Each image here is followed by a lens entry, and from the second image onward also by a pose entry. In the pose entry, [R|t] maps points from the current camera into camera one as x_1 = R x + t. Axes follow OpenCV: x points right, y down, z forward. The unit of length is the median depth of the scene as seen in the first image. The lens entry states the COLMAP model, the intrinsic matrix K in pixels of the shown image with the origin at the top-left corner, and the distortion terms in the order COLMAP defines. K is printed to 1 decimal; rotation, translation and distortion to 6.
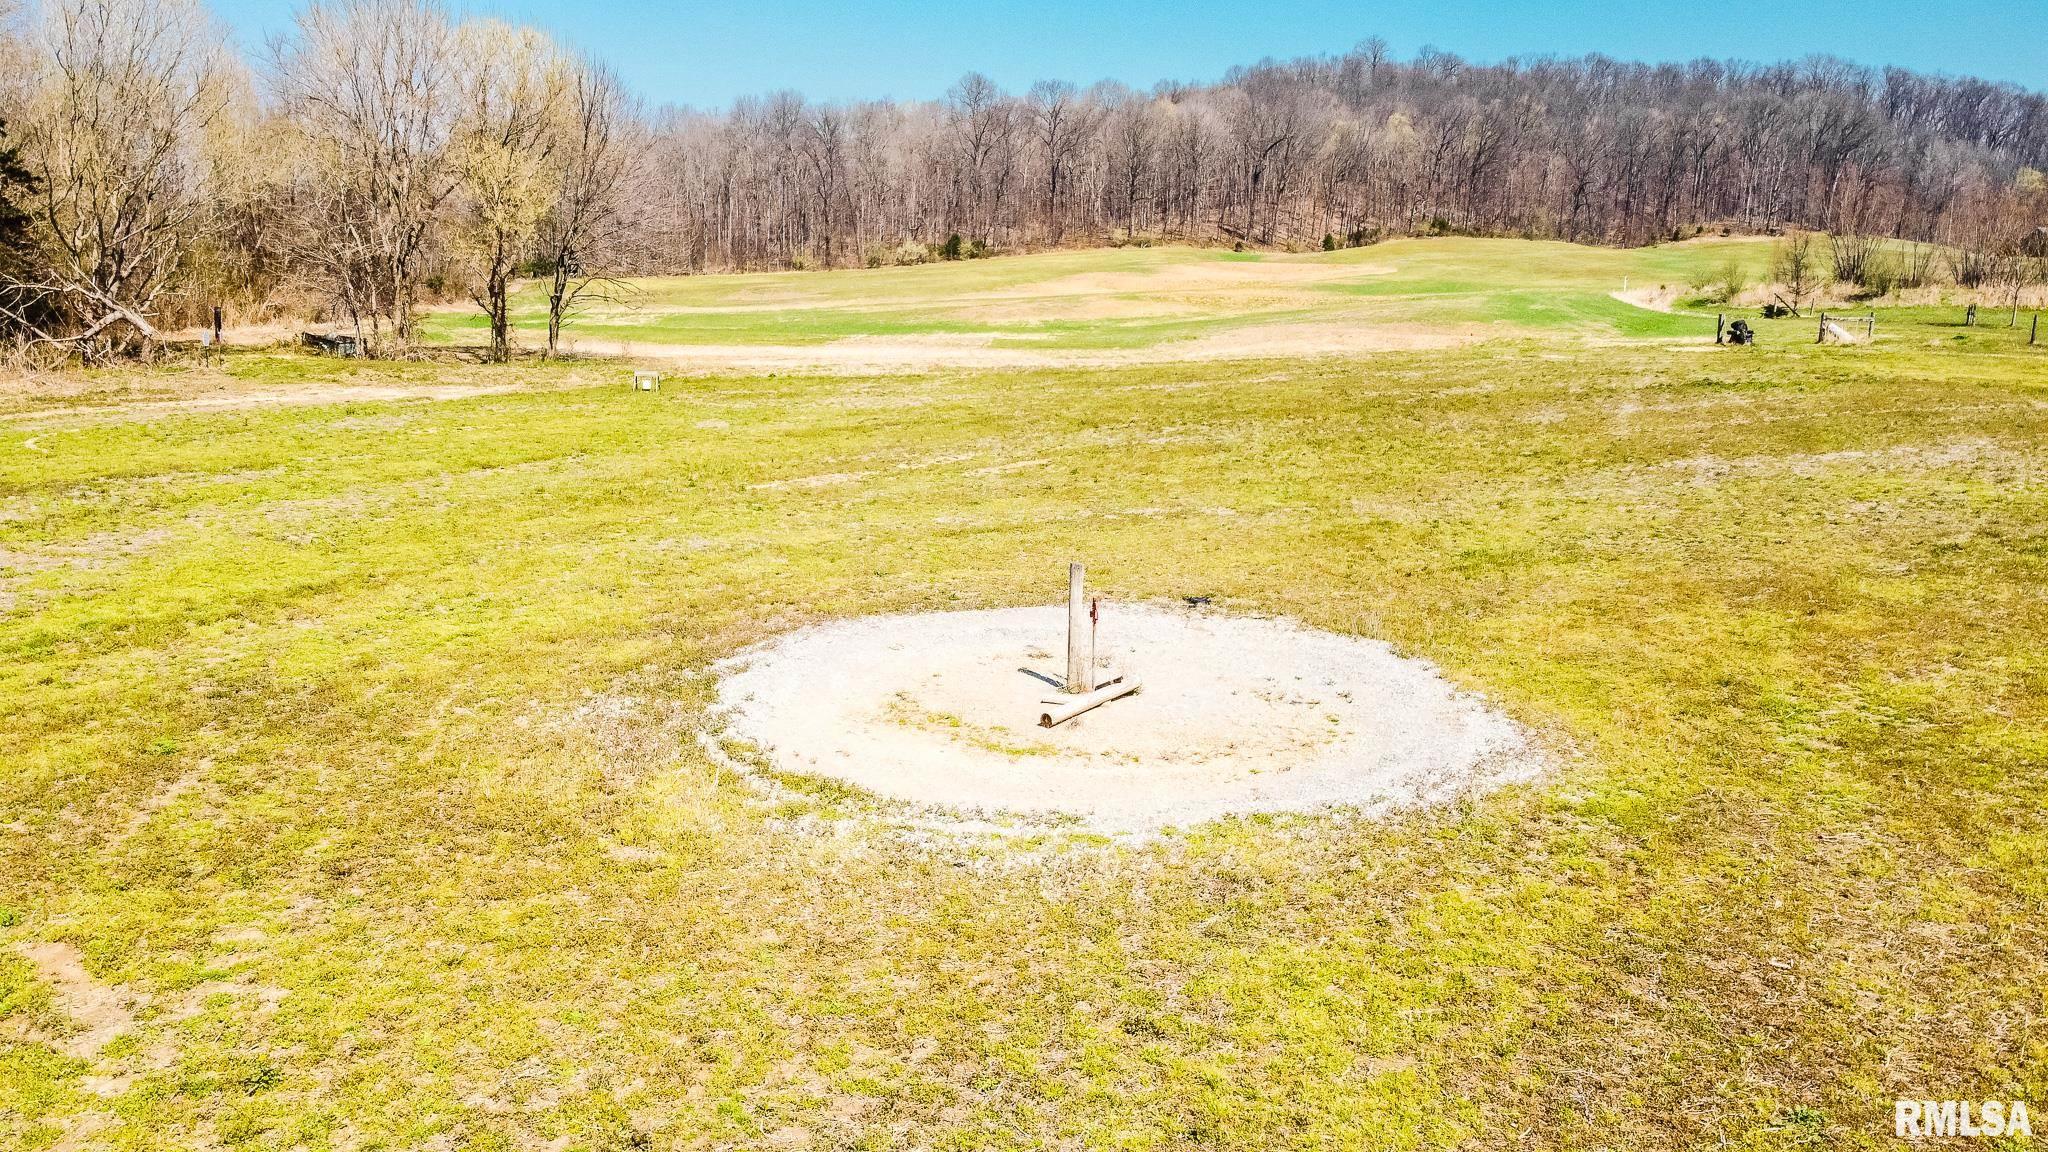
lens RADIAL K [[1547.7, 0, 1020.3], [0, 1547.7, 582.7], [0, 0, 1]] dist [-0.011477, -0.003144]
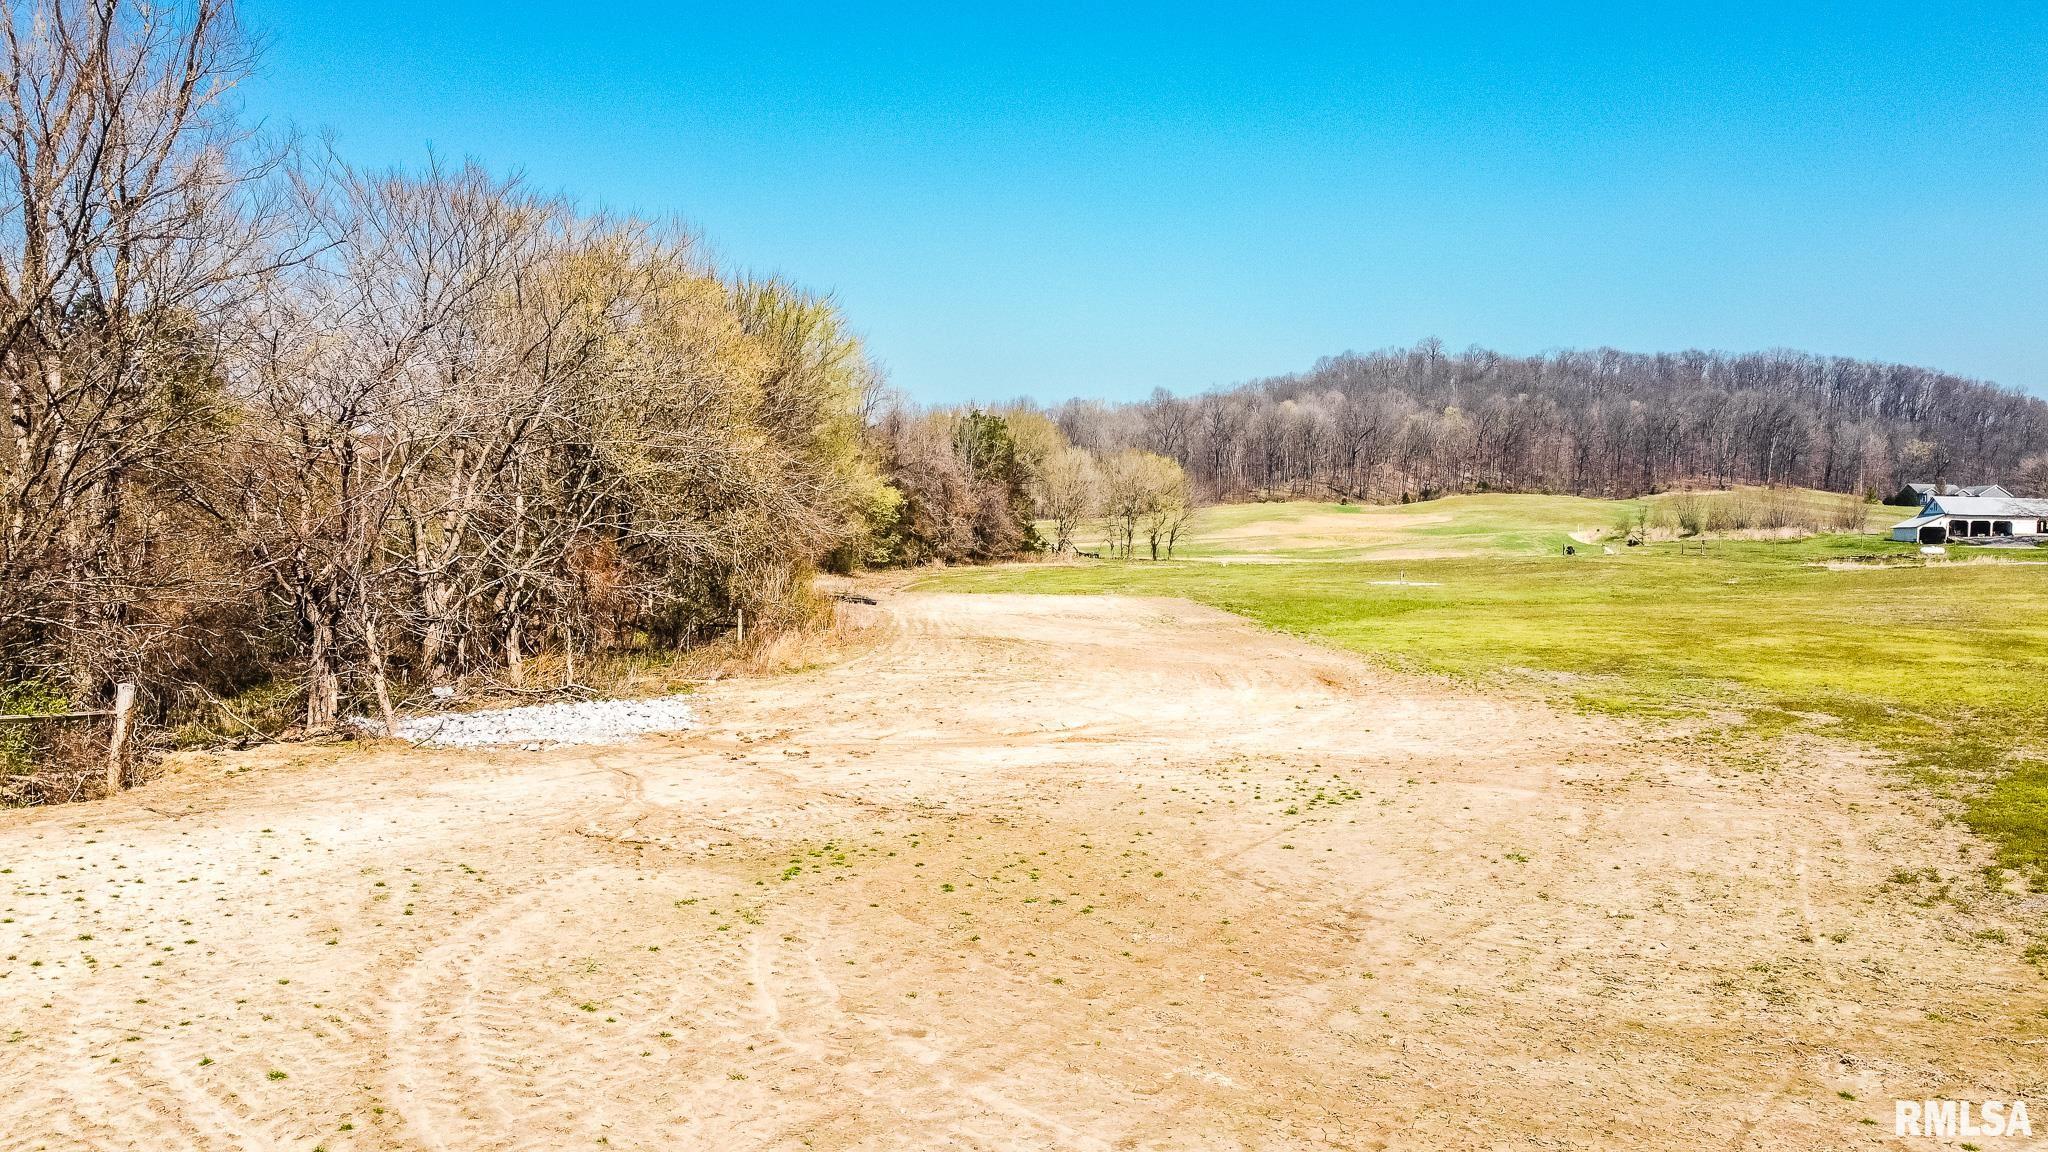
lens RADIAL K [[1547.7, 0, 1020.0], [0, 1547.7, 570.1], [0, 0, 1]] dist [-0.011477, -0.003144]
pose [[0.998971, -0.003490, -0.045226, -0.091898], [-0.003710, 0.987408, -0.158152, 0.073791], [0.045209, 0.158157, 0.986378, -0.414388]]
